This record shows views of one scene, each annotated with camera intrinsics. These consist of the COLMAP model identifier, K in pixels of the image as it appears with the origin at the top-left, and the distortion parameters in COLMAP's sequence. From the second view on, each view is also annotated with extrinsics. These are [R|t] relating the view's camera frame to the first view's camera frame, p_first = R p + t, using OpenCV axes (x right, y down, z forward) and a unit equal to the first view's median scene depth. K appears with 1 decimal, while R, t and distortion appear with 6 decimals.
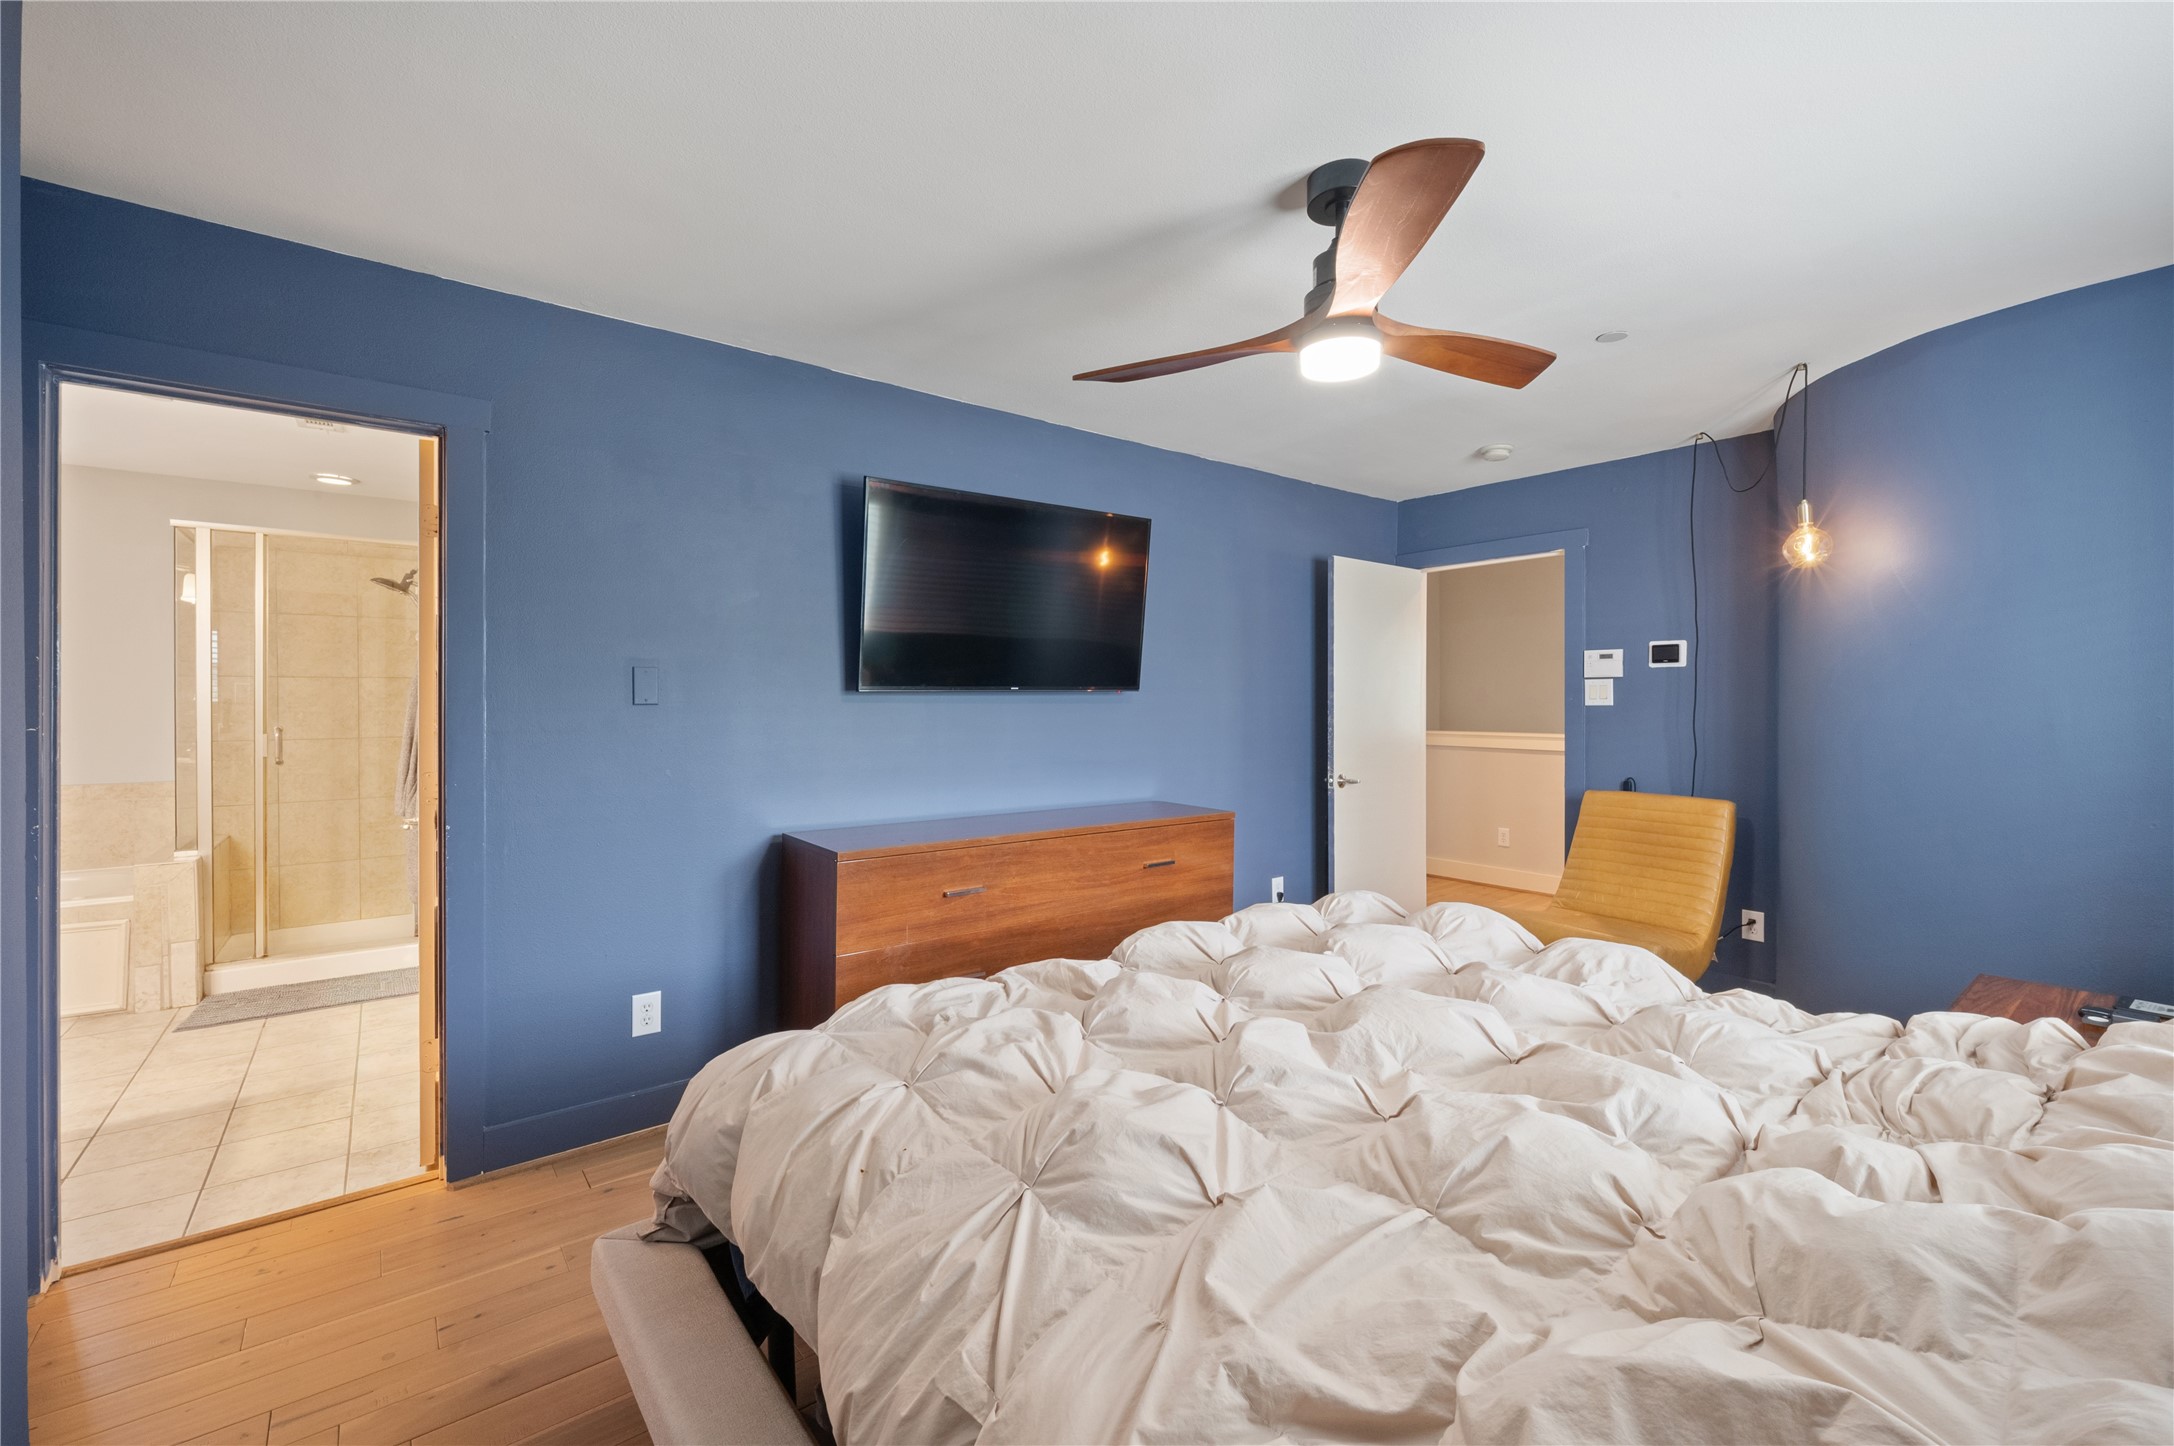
lens RADIAL K [[899.7, 0, 1090.2], [0, 899.7, 710.5], [0, 0, 1]] dist [0.000420, -0.000115]
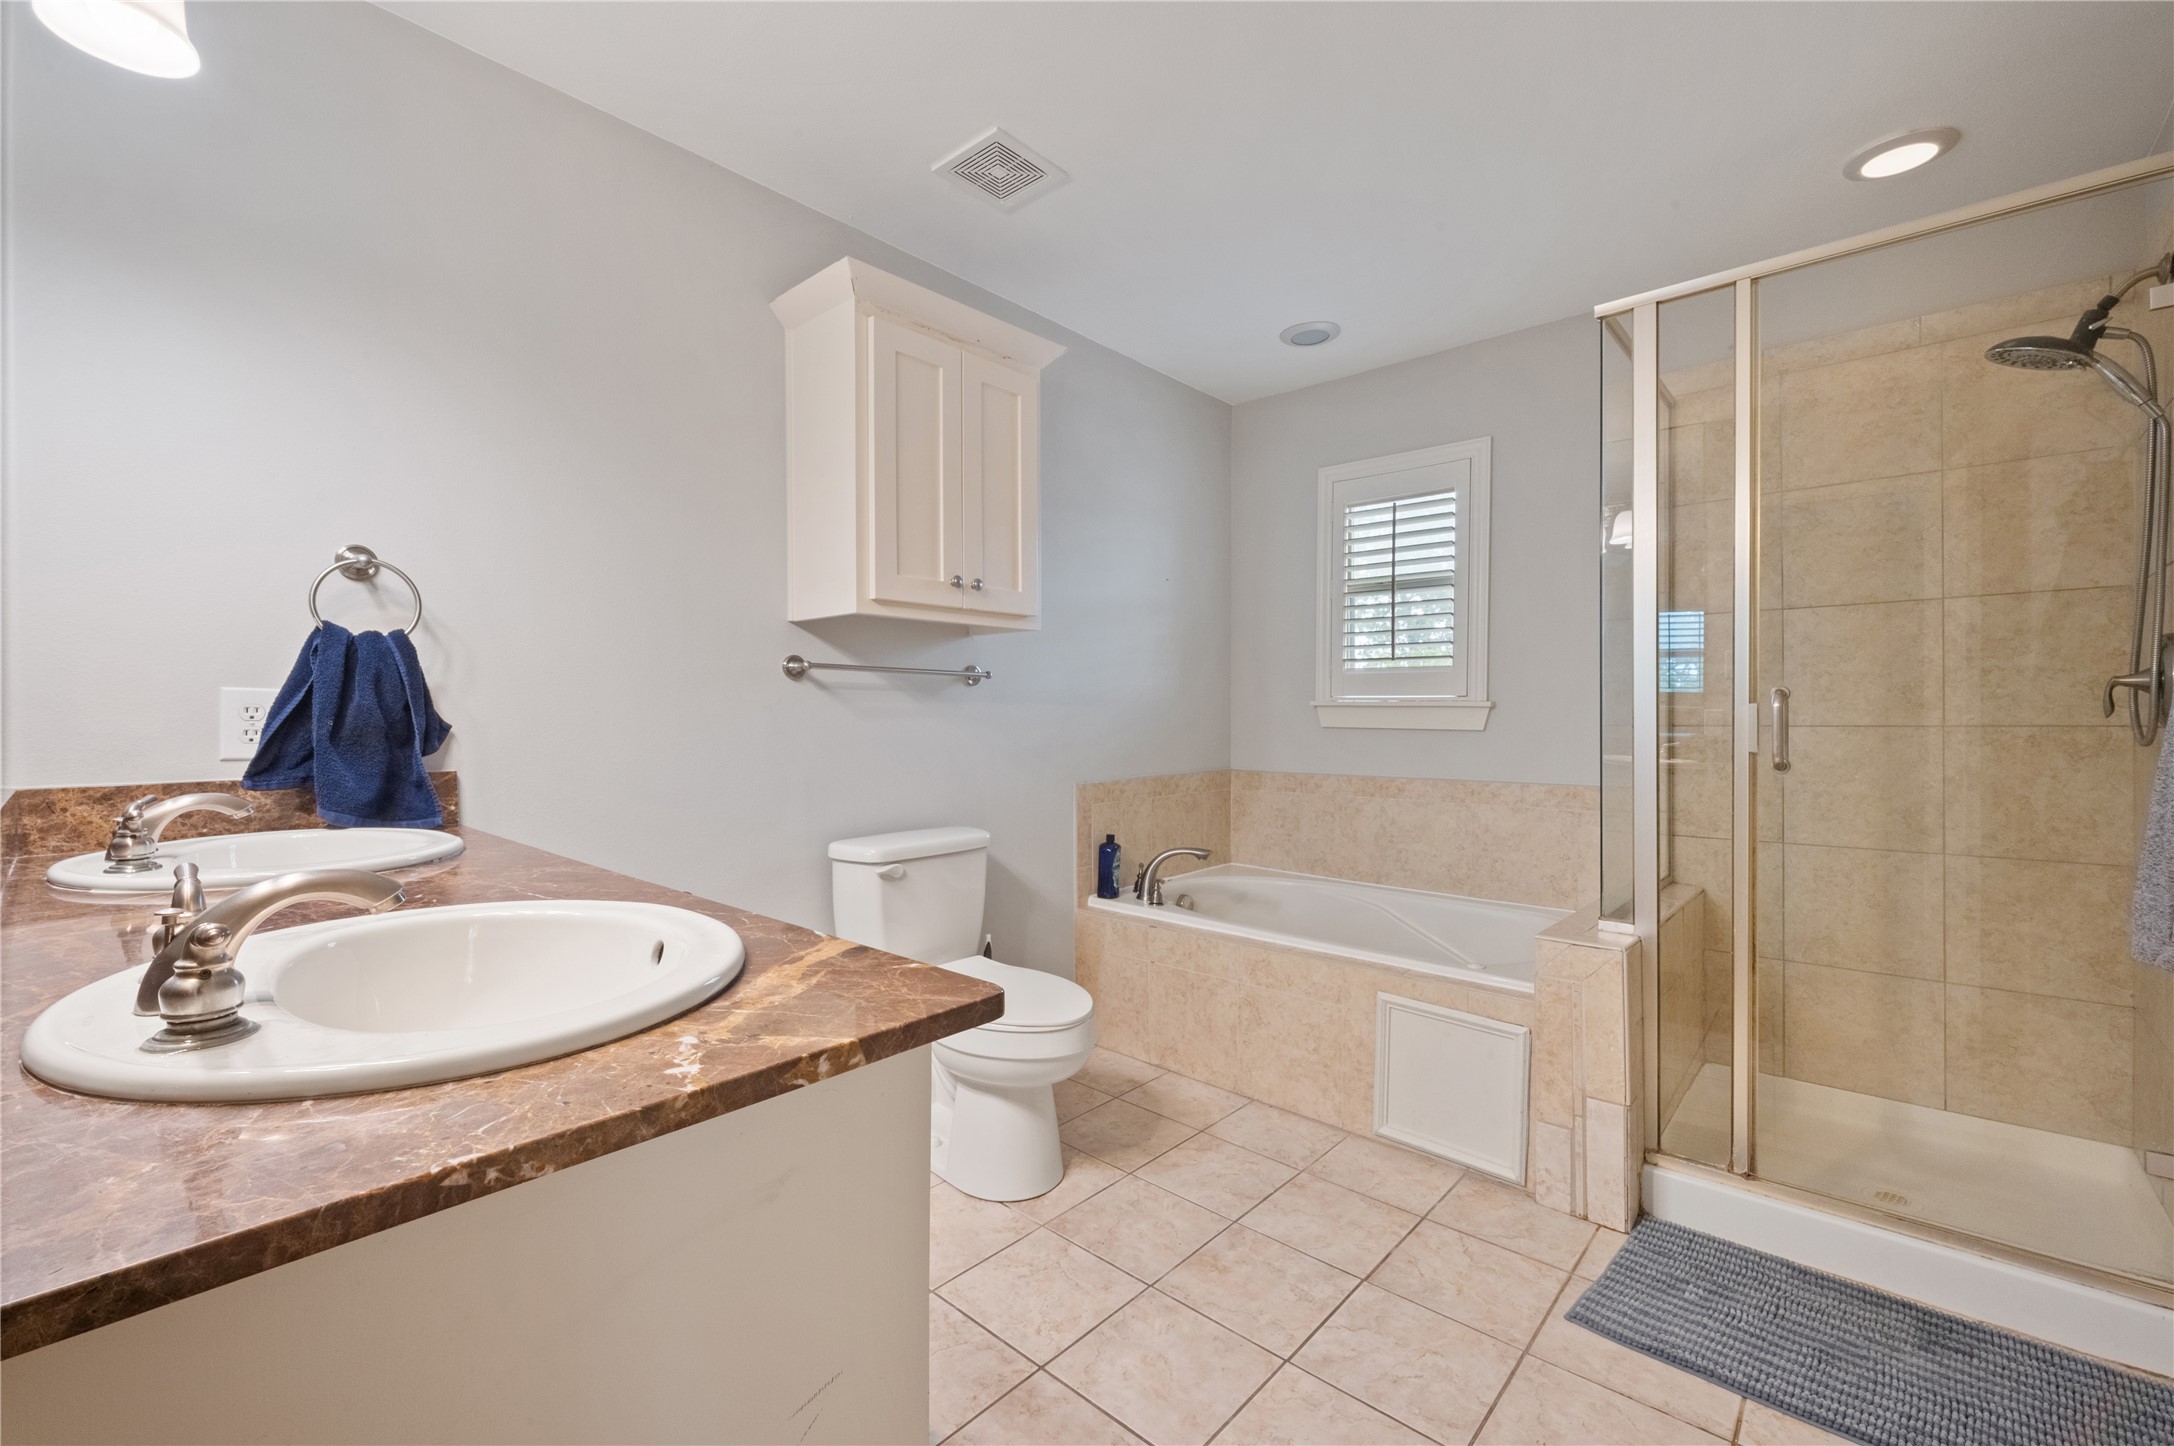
lens RADIAL K [[899.7, 0, 1090.2], [0, 899.7, 710.5], [0, 0, 1]] dist [0.000420, -0.000115]
pose [[0.173819, -0.006359, -0.984757, -0.529331], [-0.012025, 0.999891, -0.008580, 0.039073], [0.984704, 0.013333, 0.173724, 0.594213]]
